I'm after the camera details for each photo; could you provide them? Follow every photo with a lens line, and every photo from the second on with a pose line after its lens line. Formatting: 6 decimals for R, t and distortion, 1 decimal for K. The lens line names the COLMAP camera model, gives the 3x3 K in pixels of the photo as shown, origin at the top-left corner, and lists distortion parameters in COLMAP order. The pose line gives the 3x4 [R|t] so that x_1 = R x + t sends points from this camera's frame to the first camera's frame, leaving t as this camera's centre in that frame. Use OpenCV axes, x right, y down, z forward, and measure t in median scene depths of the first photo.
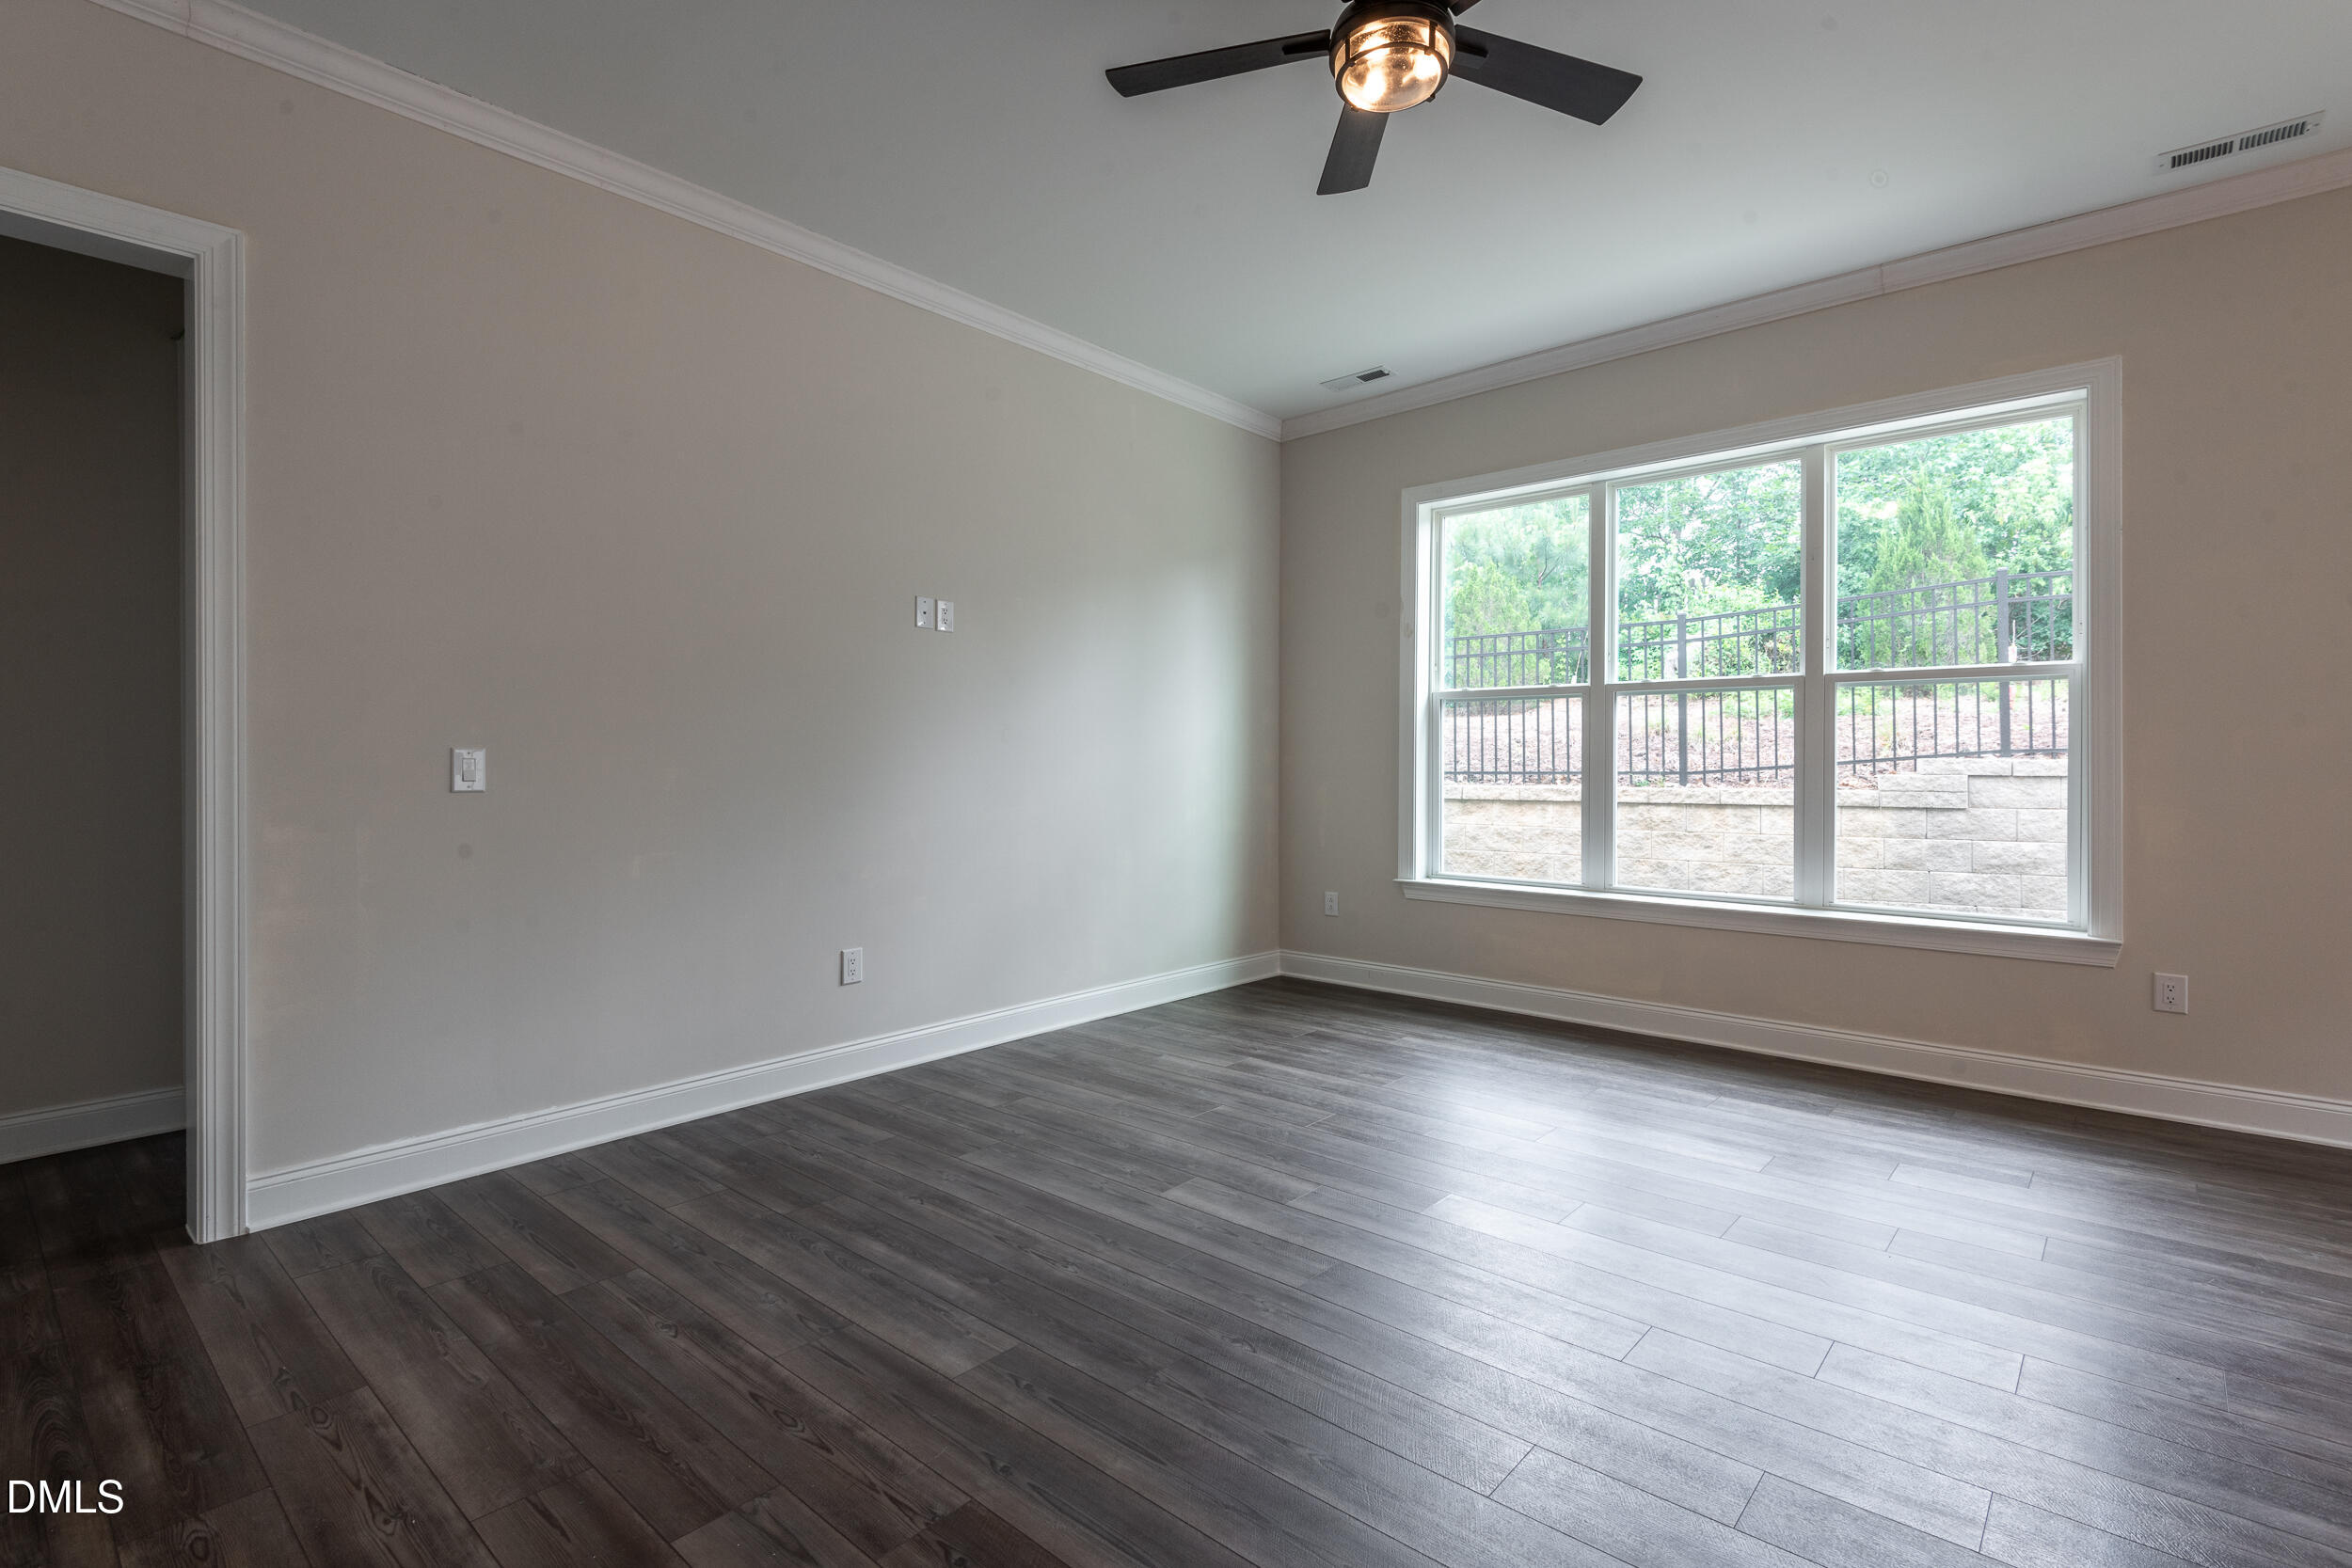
lens RADIAL K [[1075.4, 0, 1177.0], [0, 1075.4, 752.2], [0, 0, 1]] dist [-0.000659, -0.000562]
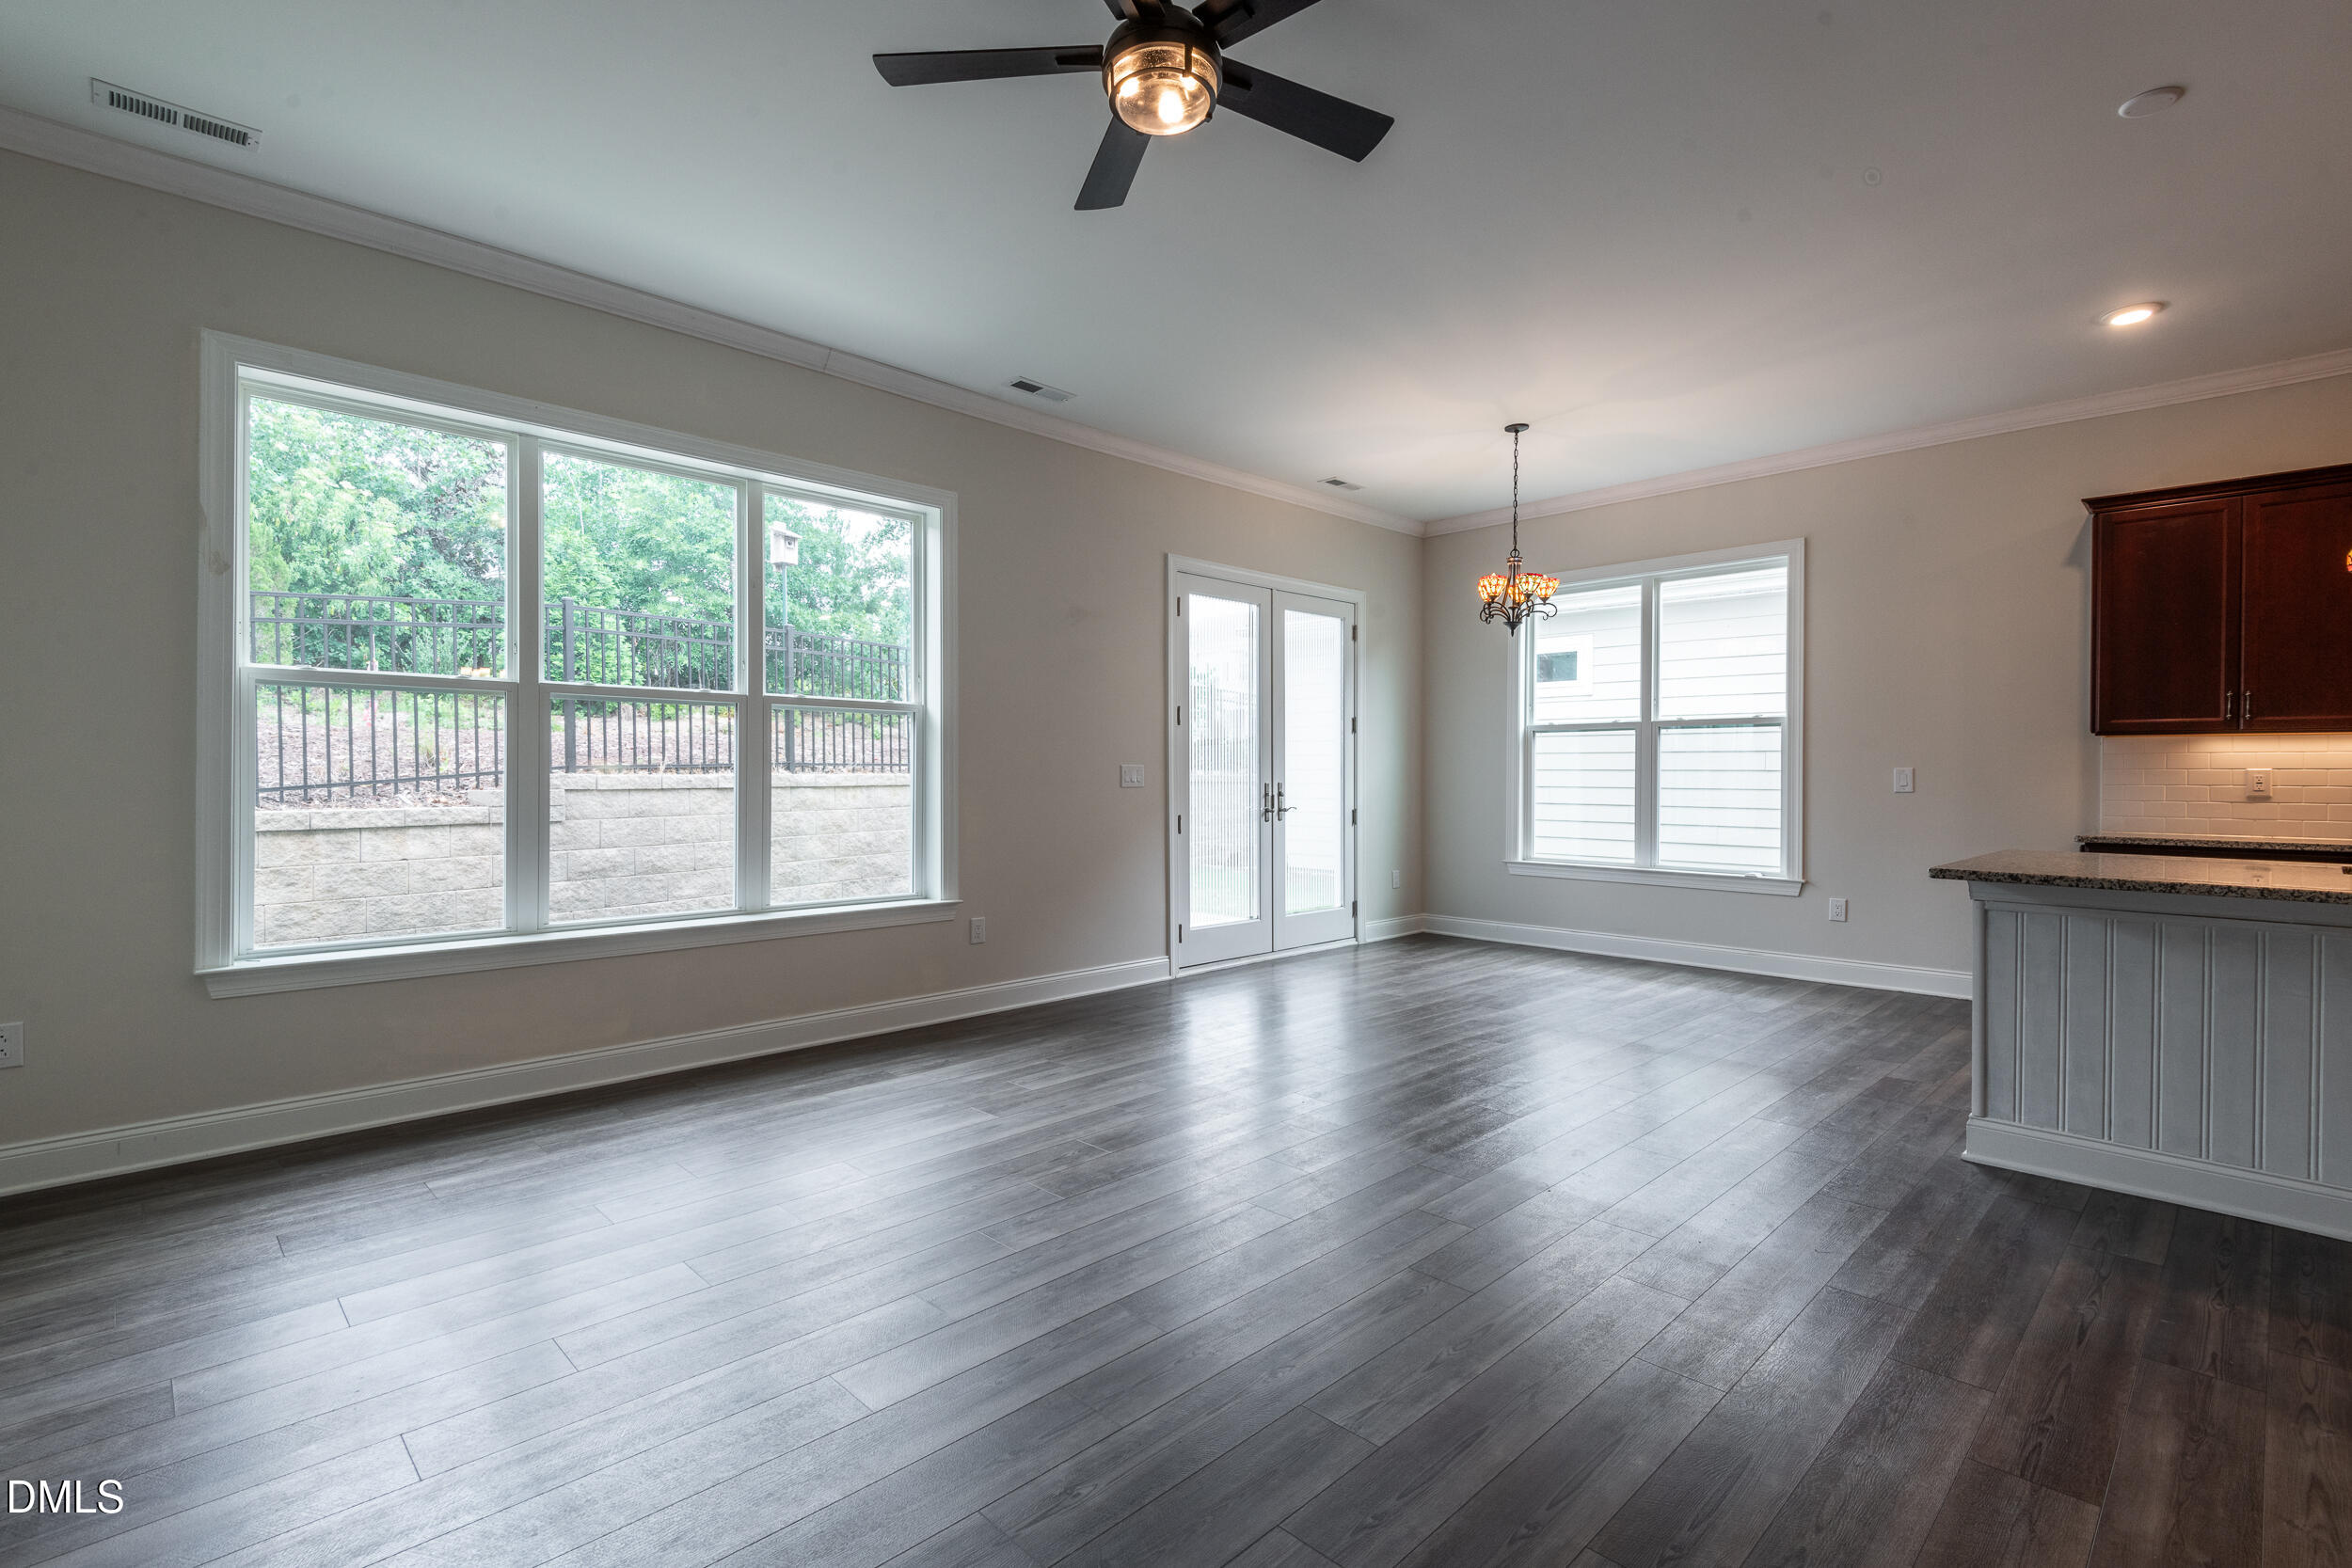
lens RADIAL K [[1077.1, 0, 1182.9], [0, 1077.1, 776.7], [0, 0, 1]] dist [0.028847, -0.021854]
pose [[0.069425, -0.000861, 0.997587, -0.502763], [-0.006682, 0.999977, 0.001328, 0.006038], [-0.997565, -0.006758, 0.069418, 0.553987]]
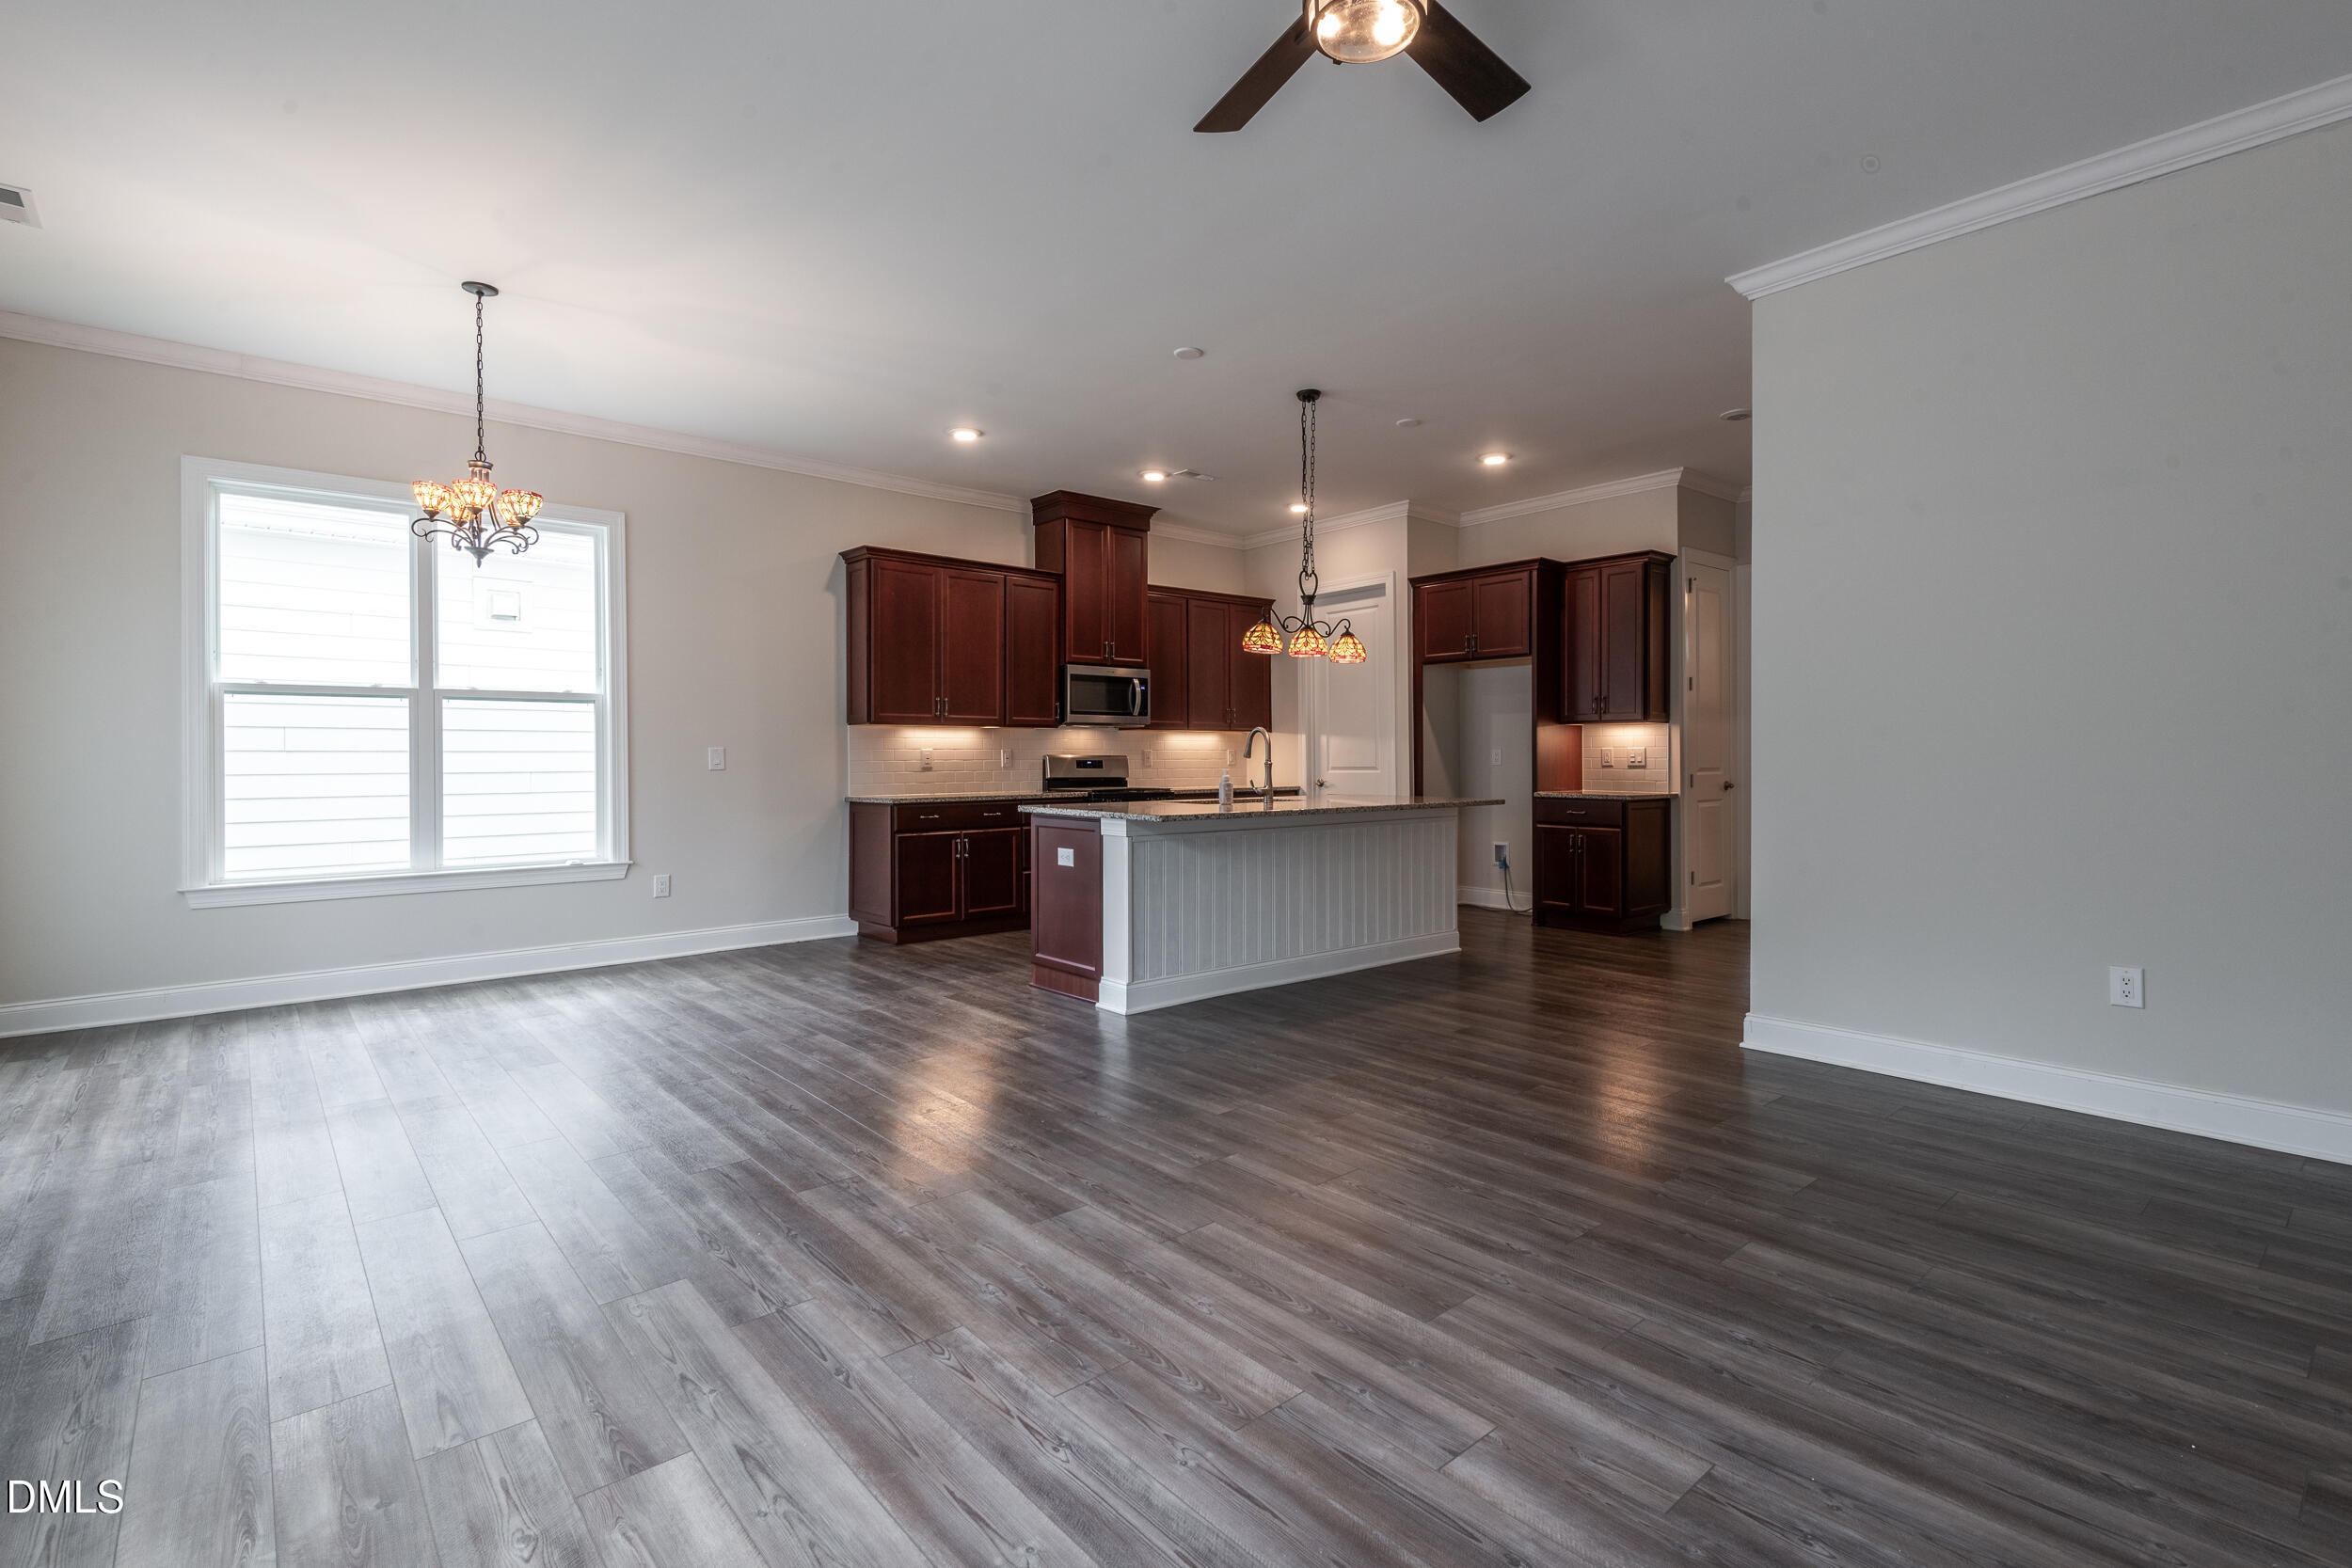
lens RADIAL K [[1077.1, 0, 1182.9], [0, 1077.1, 776.7], [0, 0, 1]] dist [0.028847, -0.021854]
pose [[-0.991338, 0.001019, 0.131332, 0.146407], [0.003306, 0.999847, 0.017202, 0.006635], [-0.131294, 0.017487, -0.991189, 1.203870]]
